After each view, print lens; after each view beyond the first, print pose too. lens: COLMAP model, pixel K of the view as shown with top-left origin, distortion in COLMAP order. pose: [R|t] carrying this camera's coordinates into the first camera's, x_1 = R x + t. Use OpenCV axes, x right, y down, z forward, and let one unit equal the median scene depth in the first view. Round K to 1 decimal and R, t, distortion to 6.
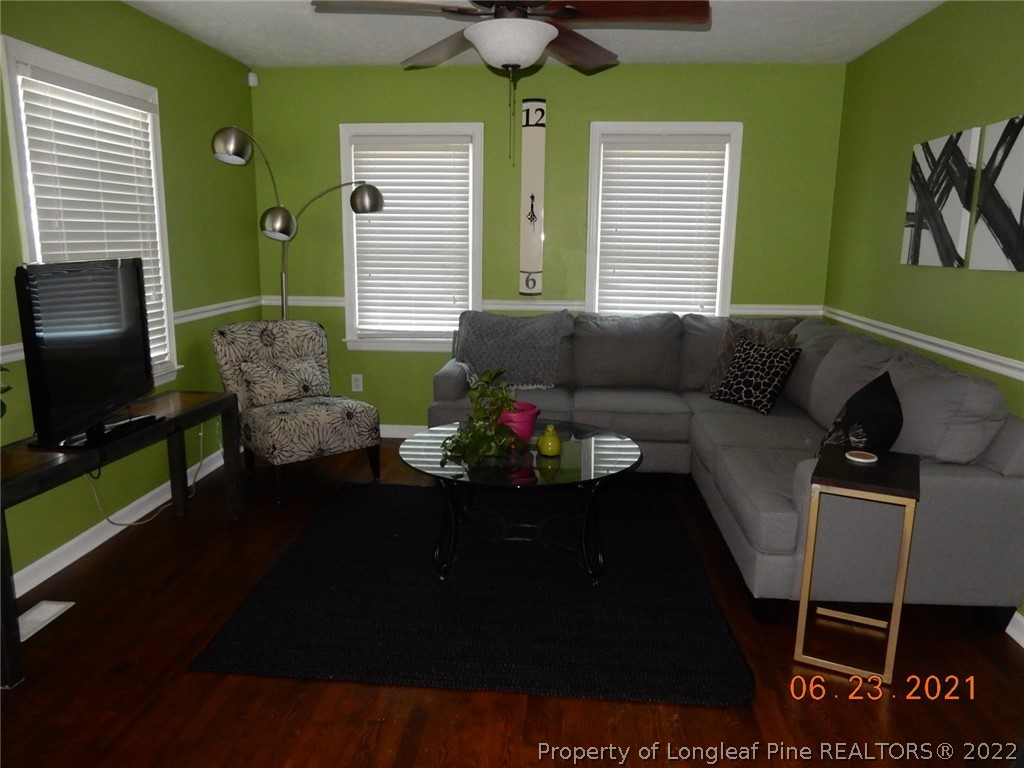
lens RADIAL K [[736.1, 0, 512.0], [0, 736.1, 384.0], [0, 0, 1]] dist [-0.004719, 0.000758]
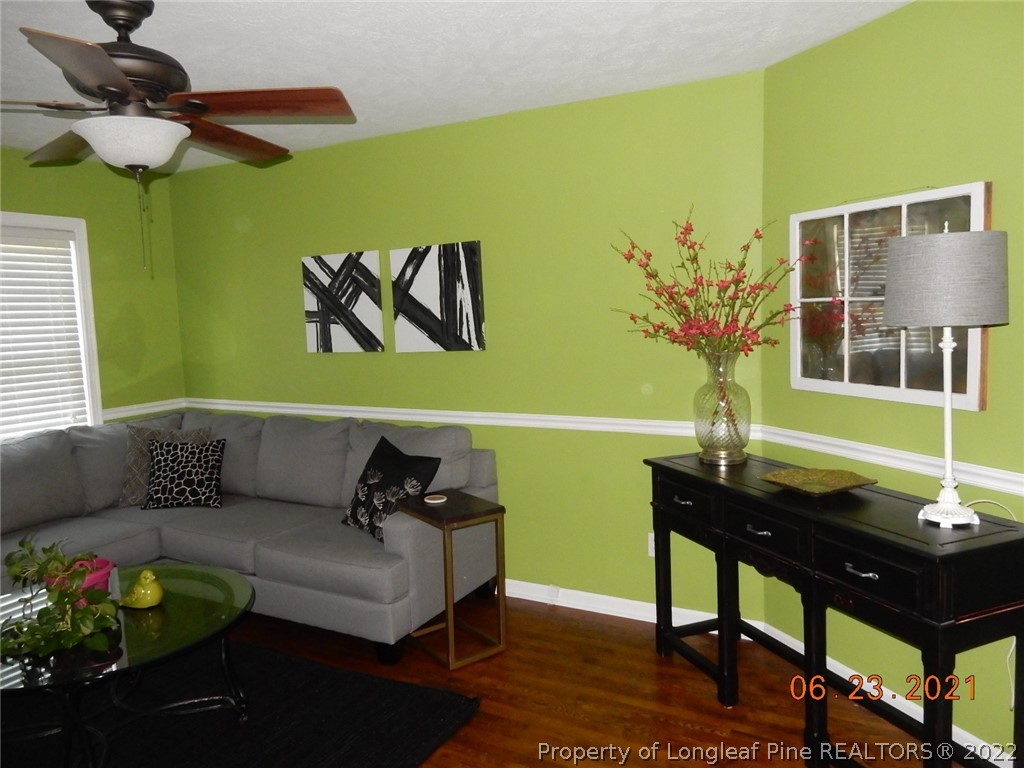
lens RADIAL K [[754.7, 0, 500.7], [0, 754.7, 383.3], [0, 0, 1]] dist [-0.000561, 0.002765]
pose [[0.438990, -0.118552, 0.890637, -0.378271], [0.216194, 0.976071, 0.023363, -0.063783], [-0.872094, 0.182295, 0.454115, 0.146288]]
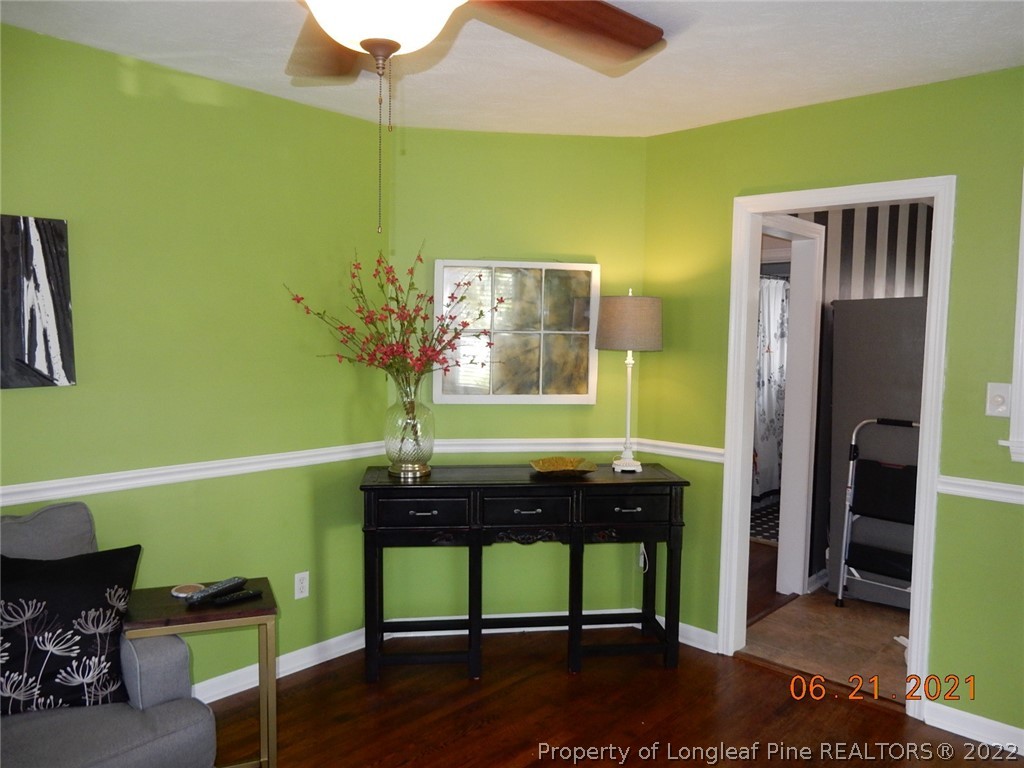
lens RADIAL K [[749.0, 0, 512.0], [0, 749.0, 384.0], [0, 0, 1]] dist [0.001872, 0.002235]
pose [[-0.767839, -0.069099, 0.636906, -0.228928], [0.102559, 0.968086, 0.228672, -0.189638], [-0.632380, 0.240904, -0.736247, 0.796424]]
